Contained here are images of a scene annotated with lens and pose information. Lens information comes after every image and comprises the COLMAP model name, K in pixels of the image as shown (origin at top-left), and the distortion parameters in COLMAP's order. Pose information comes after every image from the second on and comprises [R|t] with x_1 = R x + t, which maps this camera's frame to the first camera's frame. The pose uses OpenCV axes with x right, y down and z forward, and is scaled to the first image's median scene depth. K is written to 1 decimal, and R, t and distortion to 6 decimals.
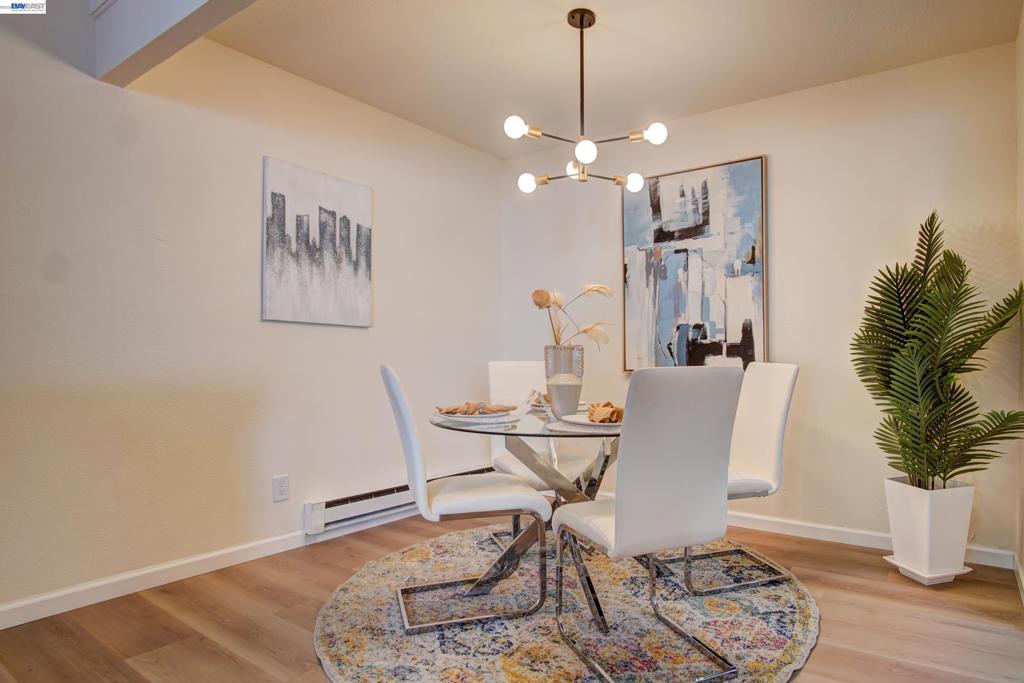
lens RADIAL K [[551.7, 0, 549.2], [0, 551.7, 351.2], [0, 0, 1]] dist [-0.001185, -0.000479]
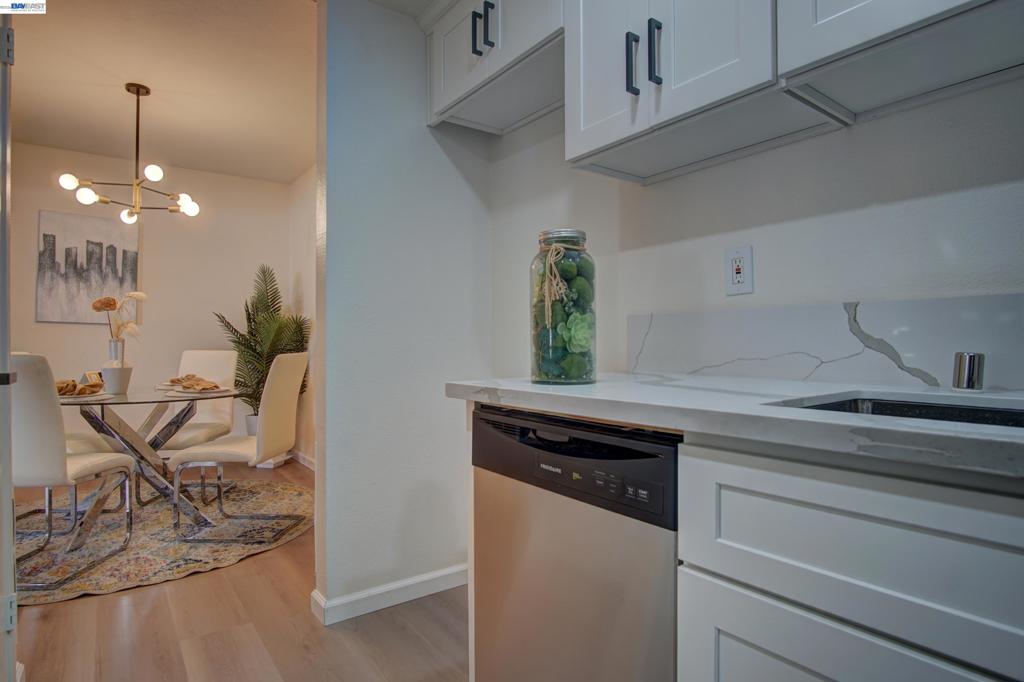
lens RADIAL K [[538.4, 0, 533.1], [0, 538.4, 339.7], [0, 0, 1]] dist [-0.006290, 0.000291]
pose [[0.937595, 0.001592, -0.347726, 0.936962], [-0.003600, 0.999980, -0.005128, -0.003957], [0.347711, 0.006060, 0.937582, 0.093523]]
